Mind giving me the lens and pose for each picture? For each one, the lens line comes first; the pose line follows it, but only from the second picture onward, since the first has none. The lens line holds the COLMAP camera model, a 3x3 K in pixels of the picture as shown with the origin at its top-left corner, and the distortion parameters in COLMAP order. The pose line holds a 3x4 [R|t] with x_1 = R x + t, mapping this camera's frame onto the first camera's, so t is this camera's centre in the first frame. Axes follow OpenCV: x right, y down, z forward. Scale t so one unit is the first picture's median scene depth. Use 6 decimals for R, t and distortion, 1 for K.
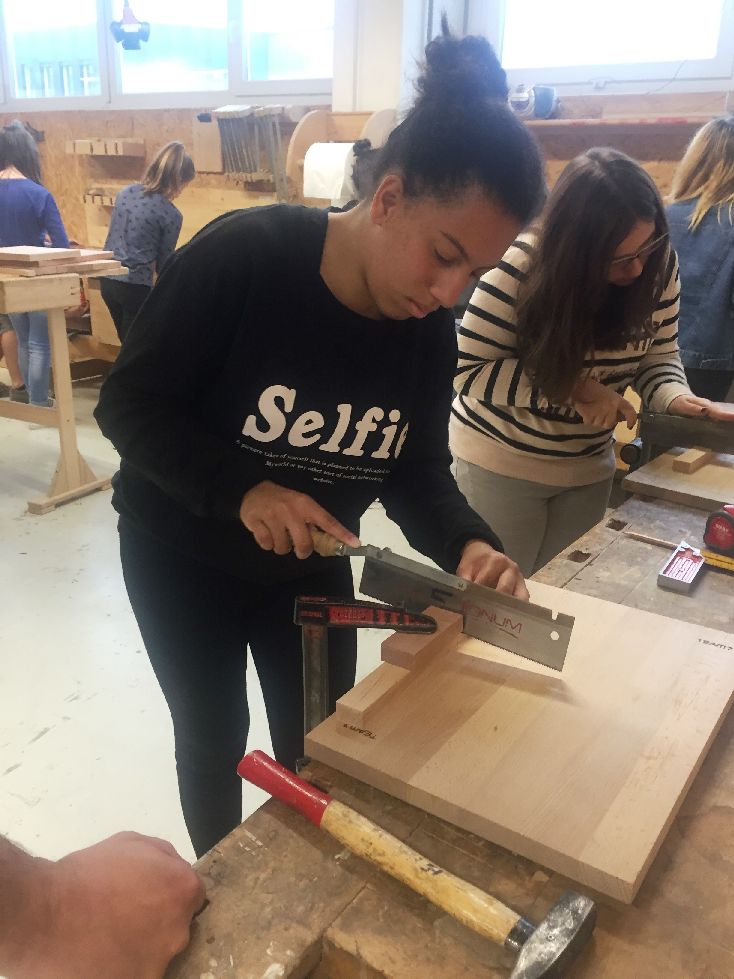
lens RADIAL K [[840.2, 0, 367.8], [0, 840.2, 493.0], [0, 0, 1]] dist [0.078394, -0.086557]
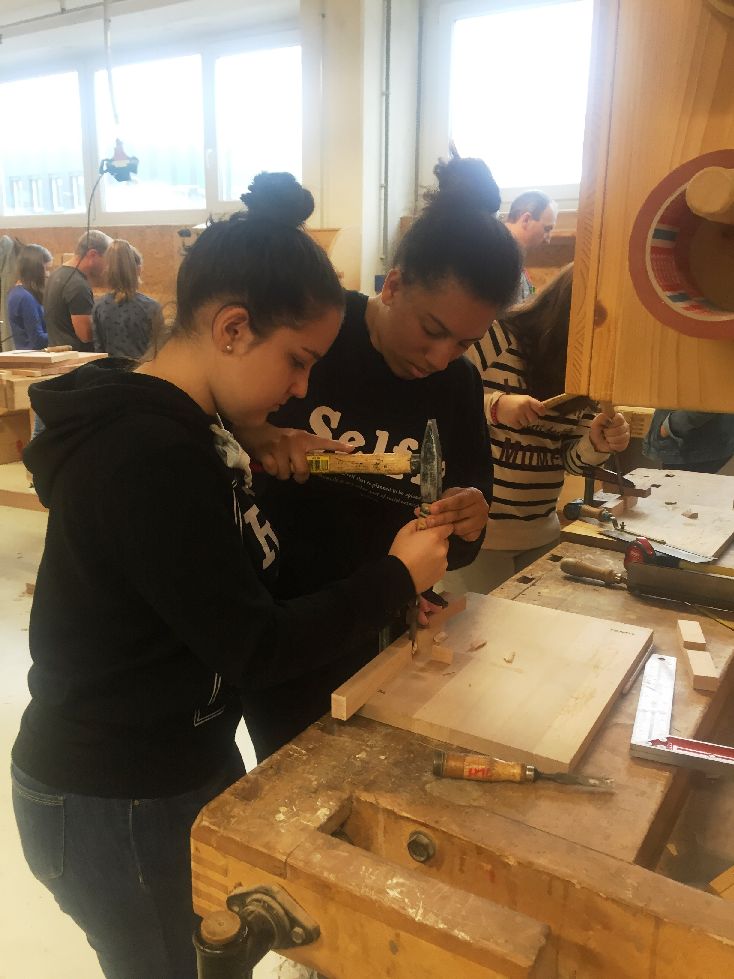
lens RADIAL K [[840.2, 0, 361.0], [0, 840.2, 492.7], [0, 0, 1]] dist [0.078394, -0.086557]
pose [[0.999139, -0.025892, 0.032428, -0.012808], [0.029191, 0.993963, -0.105758, 0.025682], [-0.029494, 0.106613, 0.993863, -0.098079]]
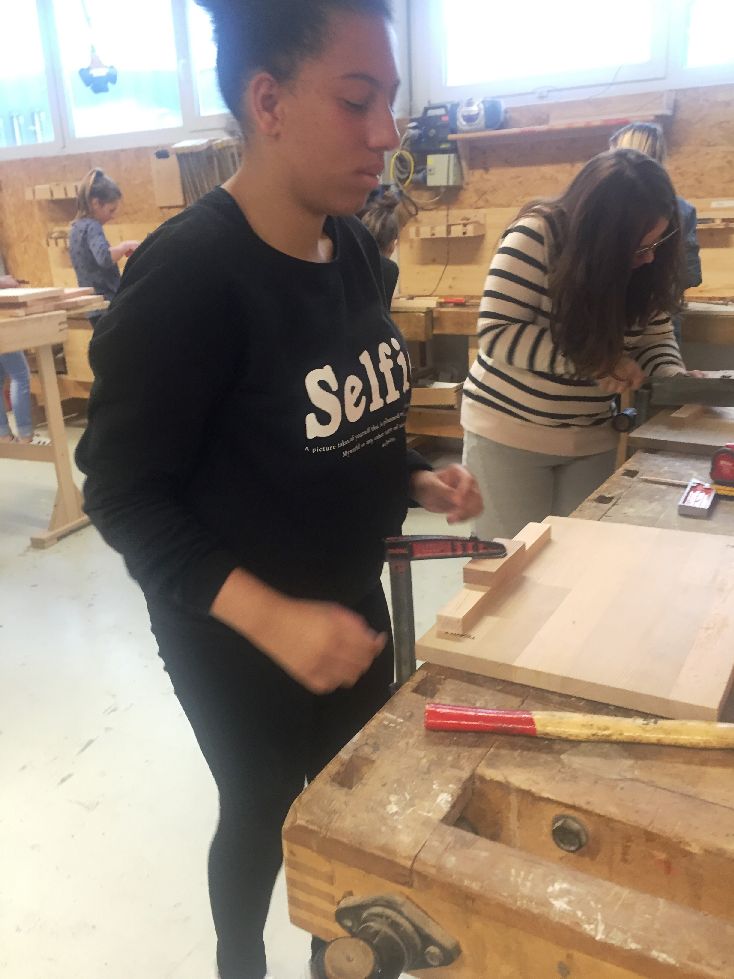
lens RADIAL K [[840.2, 0, 365.7], [0, 840.2, 495.9], [0, 0, 1]] dist [0.078394, -0.086557]
pose [[0.995053, -0.091788, 0.038007, -0.038662], [0.092652, 0.995464, -0.021623, 0.023413], [-0.035850, 0.025038, 0.999043, -0.040206]]
